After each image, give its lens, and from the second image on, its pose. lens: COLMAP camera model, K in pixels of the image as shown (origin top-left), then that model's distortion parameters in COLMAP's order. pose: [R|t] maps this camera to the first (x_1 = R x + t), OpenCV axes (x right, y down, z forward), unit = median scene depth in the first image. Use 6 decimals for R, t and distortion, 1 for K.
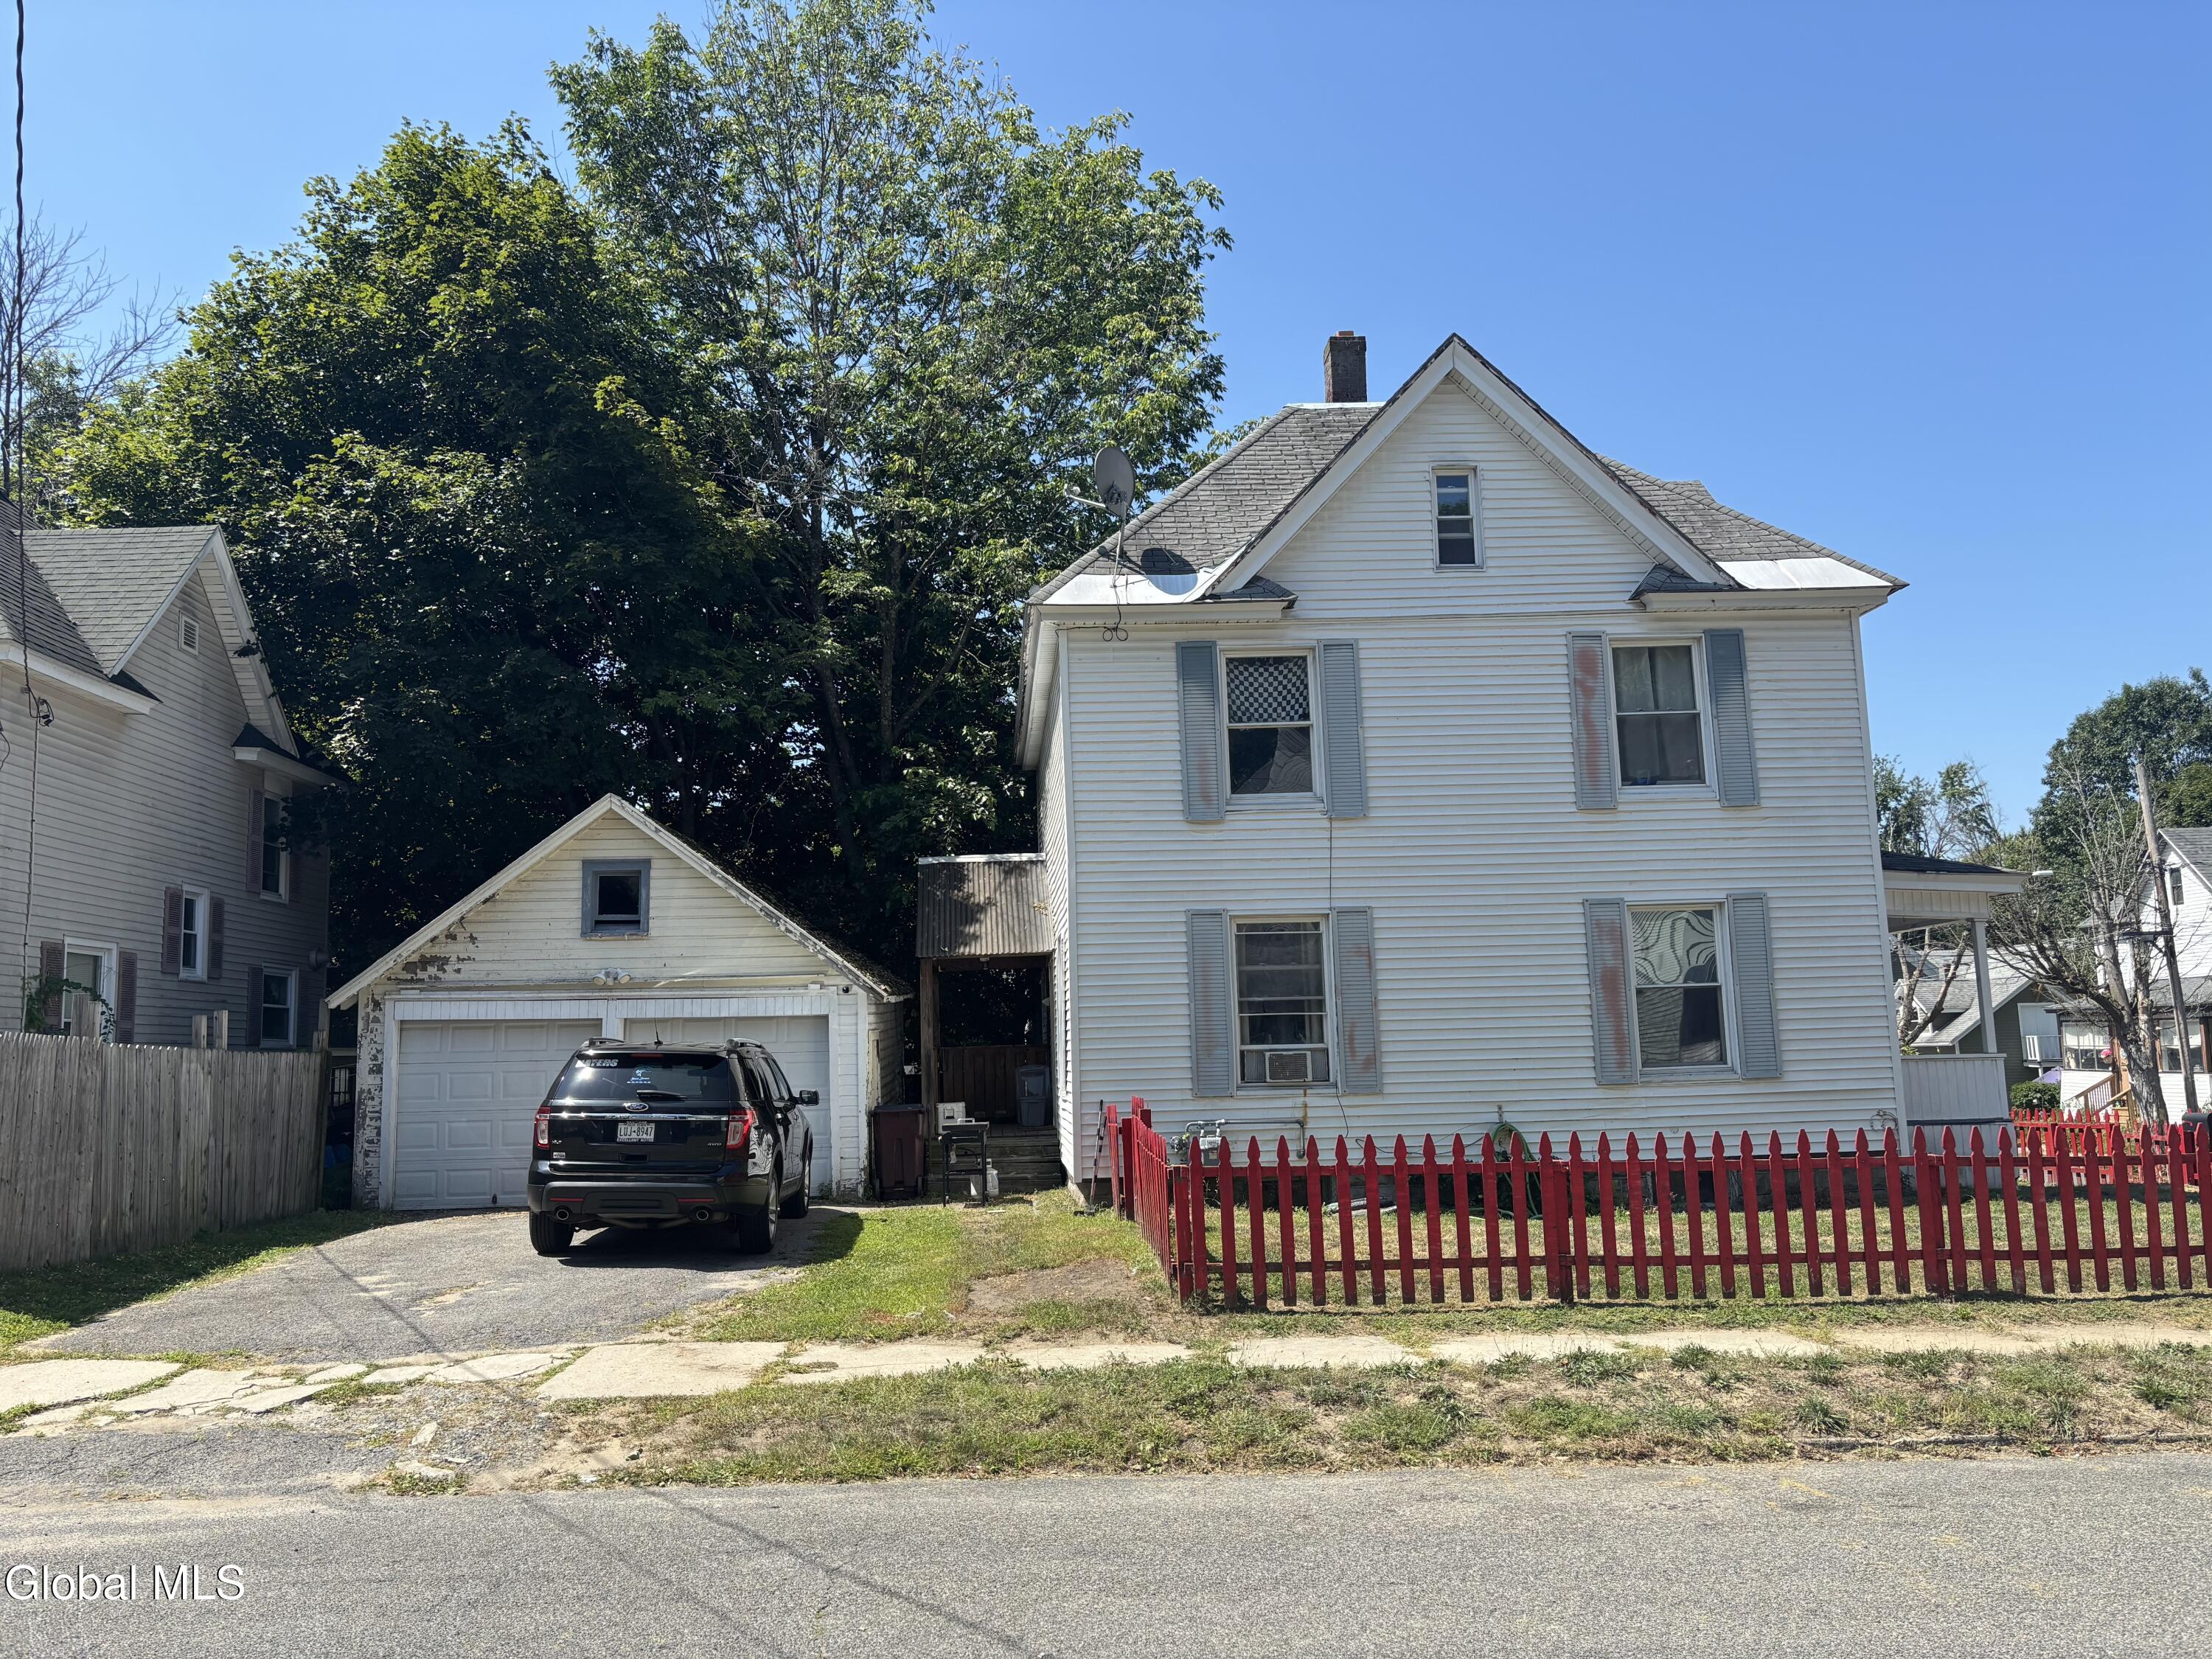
lens RADIAL K [[1774.7, 0, 1106.0], [0, 1774.7, 829.5], [0, 0, 1]] dist [0.055102, -0.007419]
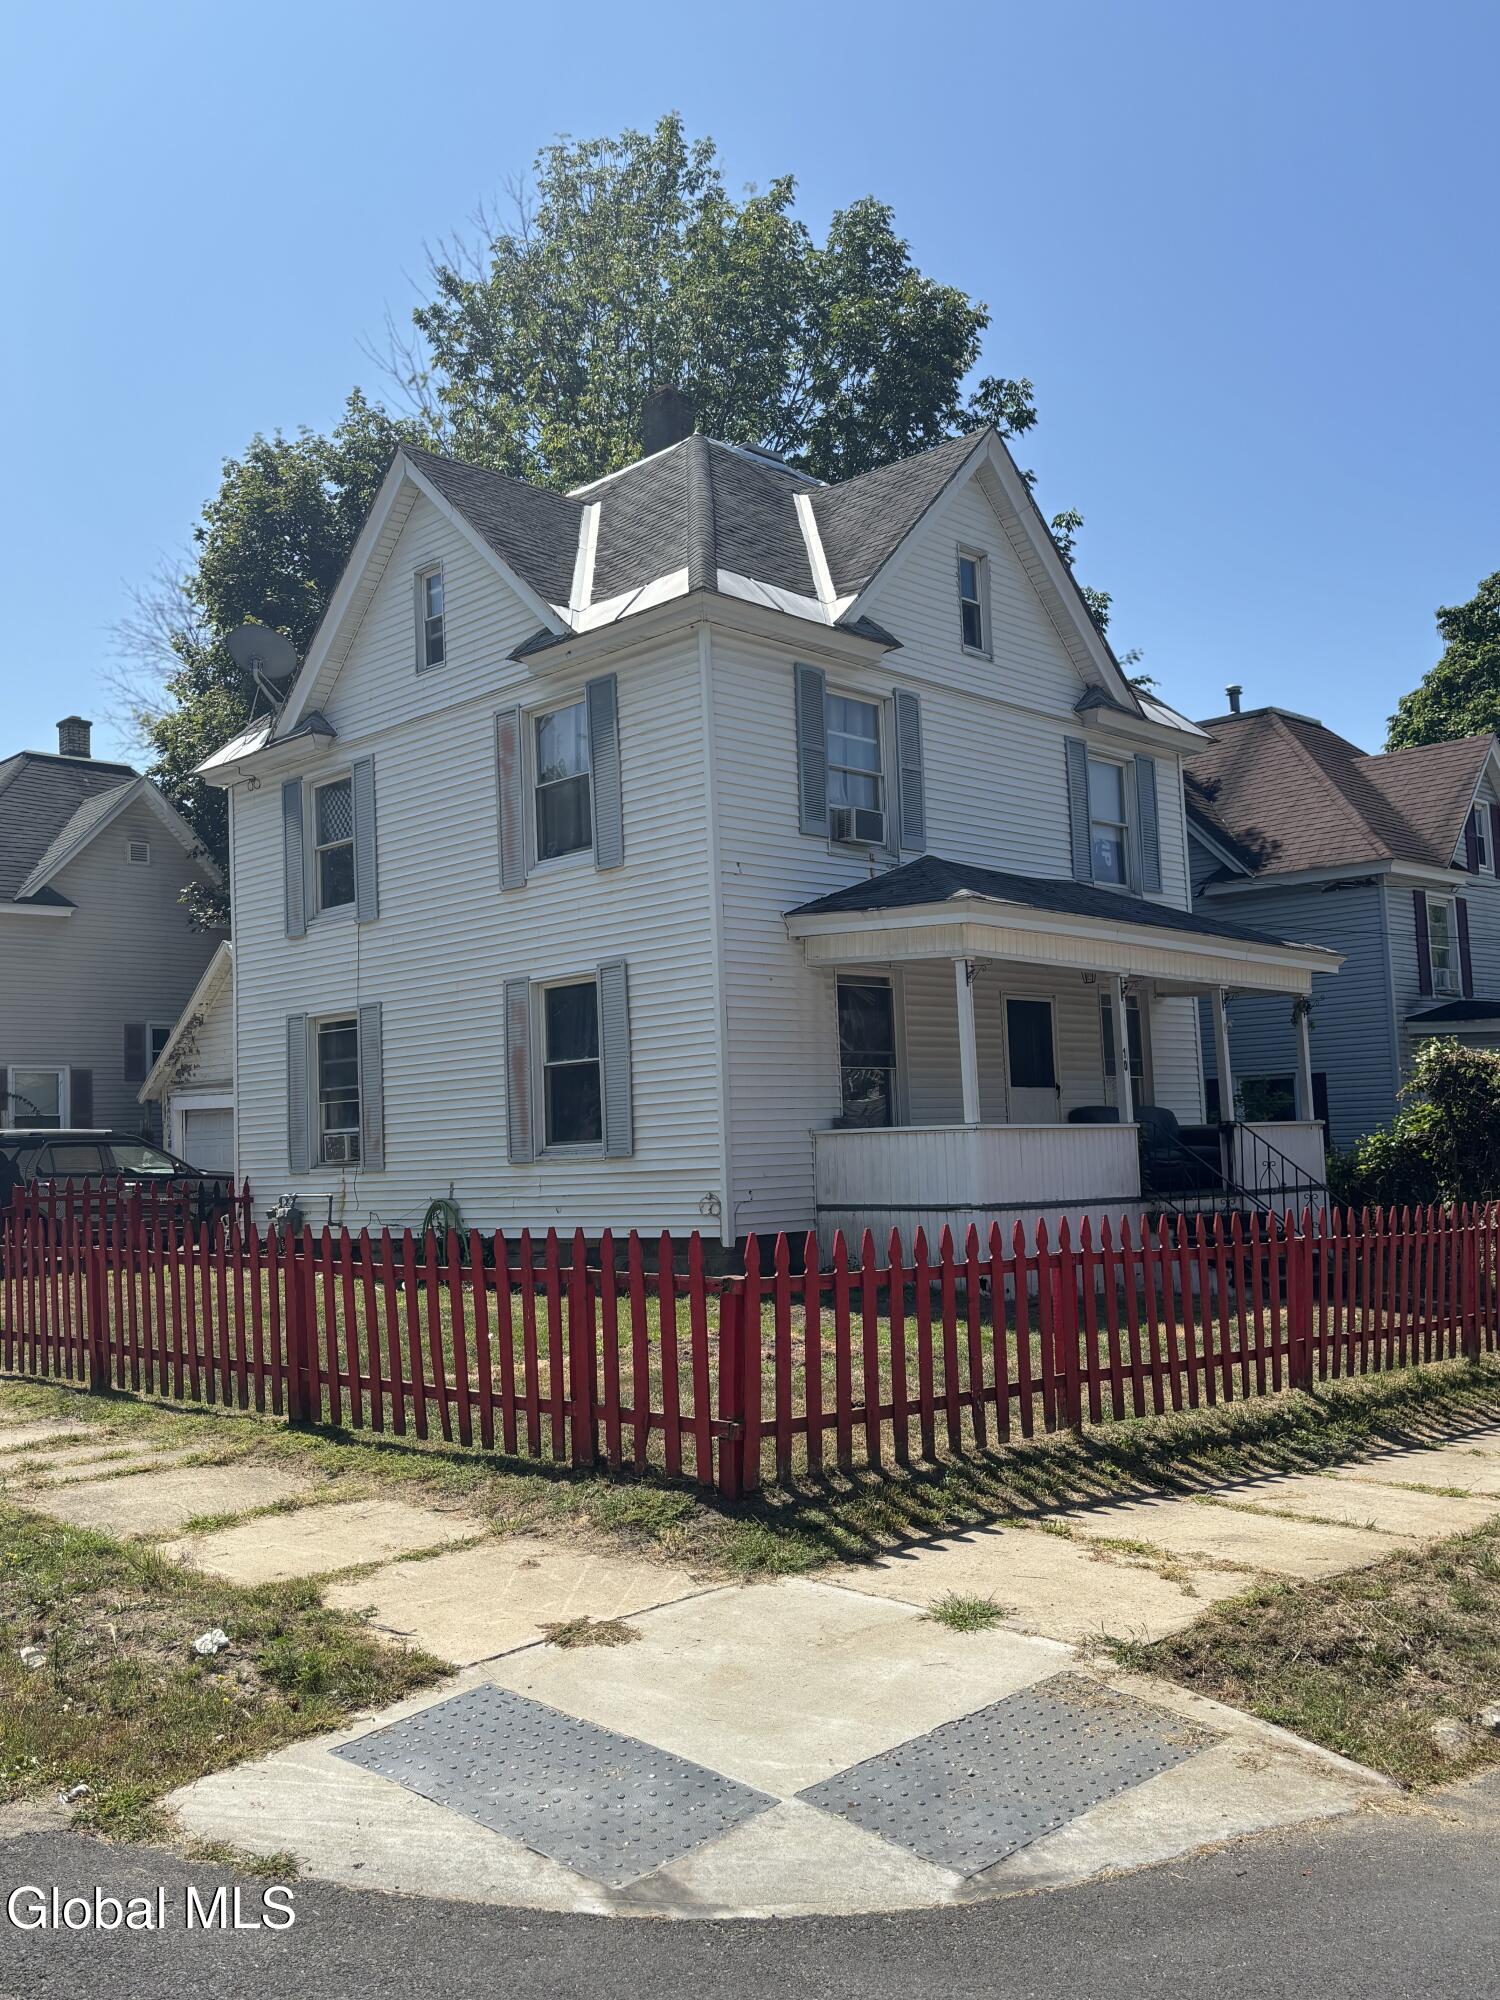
lens RADIAL K [[1751.5, 0, 750.0], [0, 1751.5, 1000.0], [0, 0, 1]] dist [0.004413, 0.000587]
pose [[0.688157, -0.061919, -0.722915, 1.060961], [0.126215, 0.991377, 0.035233, 0.032471], [0.714500, -0.115488, 0.690038, 0.412227]]
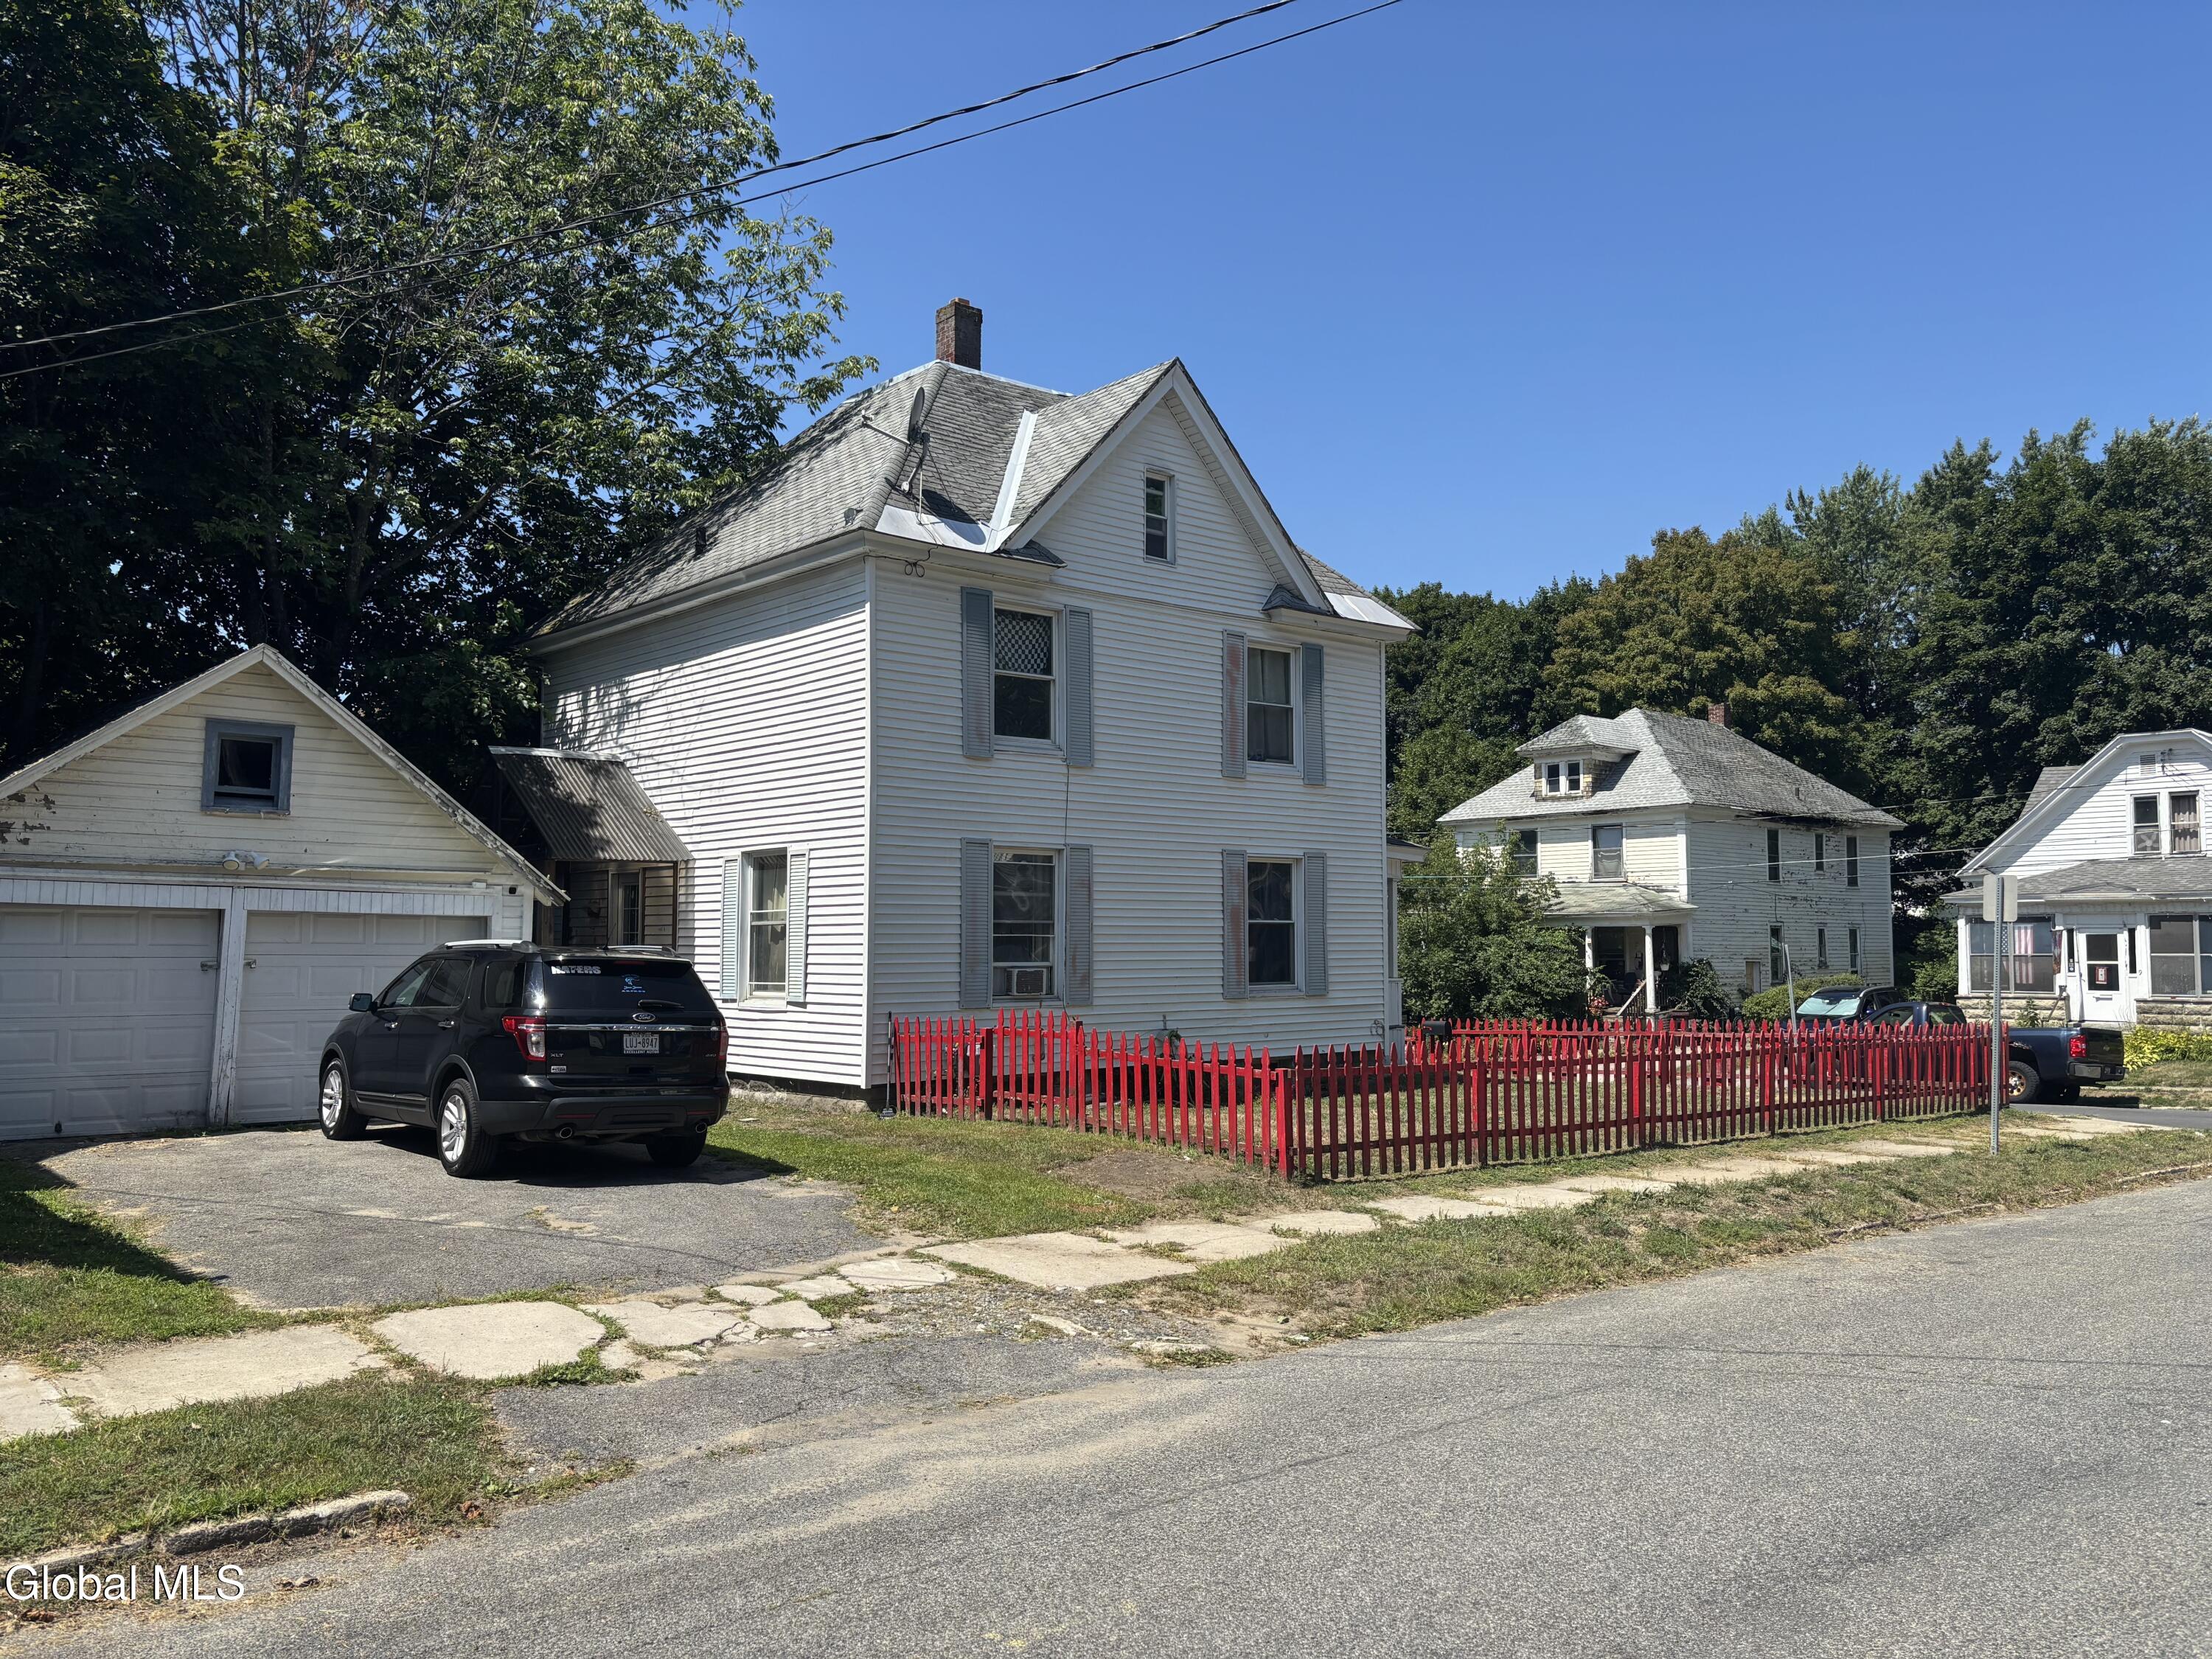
lens RADIAL K [[1729.4, 0, 1100.7], [0, 1729.4, 864.2], [0, 0, 1]] dist [0.064753, -0.001426]
pose [[0.782728, 0.057722, 0.619681, -0.530571], [-0.102619, 0.994031, 0.037029, 0.013304], [-0.613845, -0.092575, 0.783979, 0.113209]]
